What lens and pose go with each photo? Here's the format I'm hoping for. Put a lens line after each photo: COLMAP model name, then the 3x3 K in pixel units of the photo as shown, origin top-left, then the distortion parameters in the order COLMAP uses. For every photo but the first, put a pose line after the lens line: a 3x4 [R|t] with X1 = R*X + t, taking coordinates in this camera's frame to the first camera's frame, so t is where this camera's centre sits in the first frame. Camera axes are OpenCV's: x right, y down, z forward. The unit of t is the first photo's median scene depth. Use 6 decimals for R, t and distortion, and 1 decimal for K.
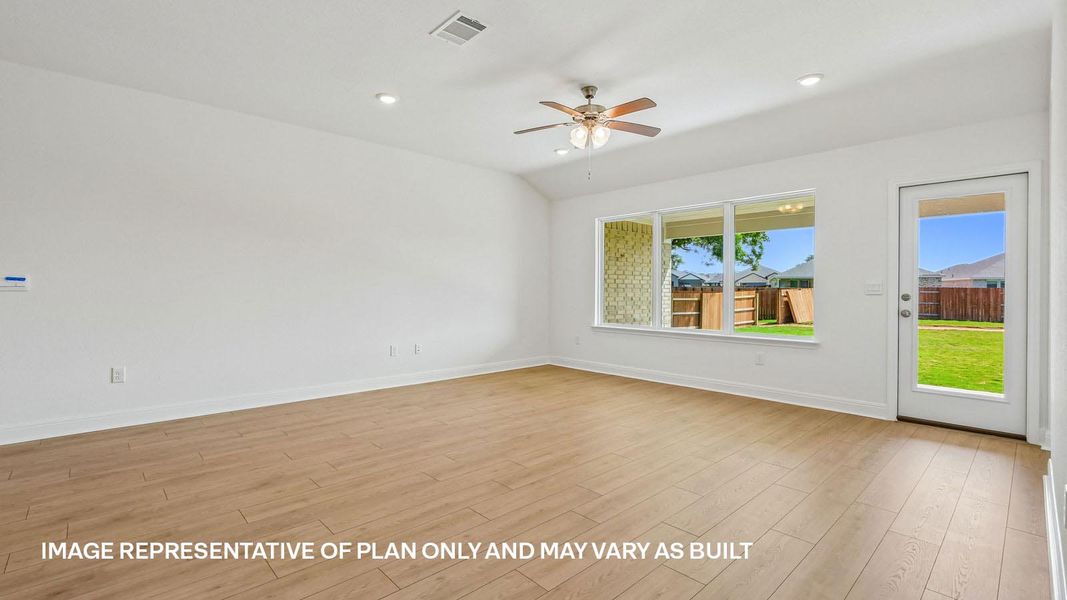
lens RADIAL K [[472.1, 0, 532.5], [0, 472.1, 292.9], [0, 0, 1]] dist [0.000641, 0.000000]
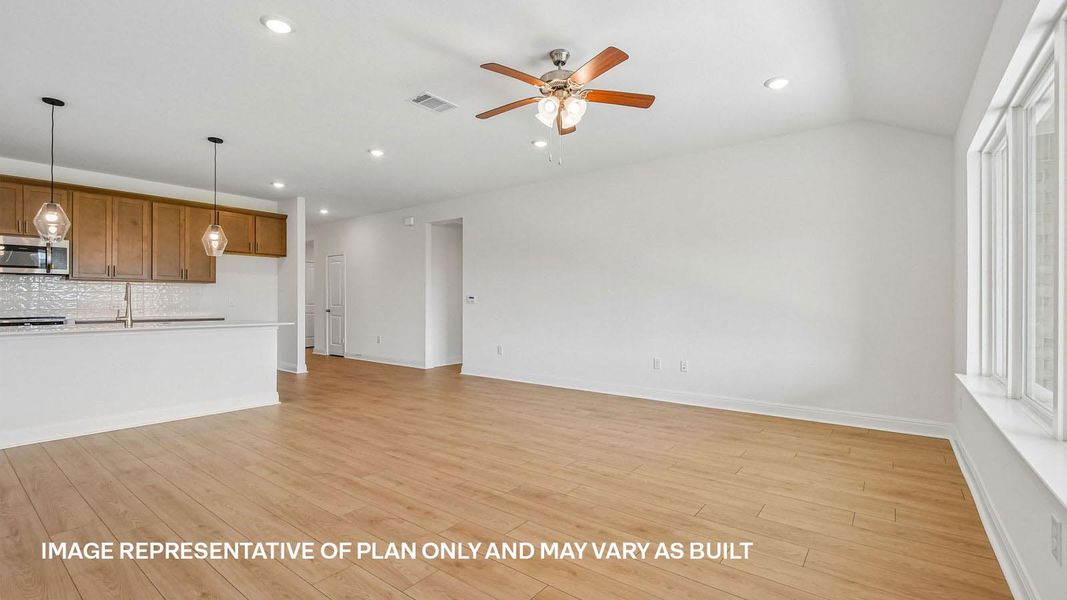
lens RADIAL K [[471.4, 0, 533.5], [0, 471.4, 300.0], [0, 0, 1]] dist [0.001540, 0.000074]
pose [[0.162129, -0.008599, -0.986732, 0.915774], [-0.005911, 0.999936, -0.009685, 0.000021], [0.986752, 0.007402, 0.162068, 0.823456]]
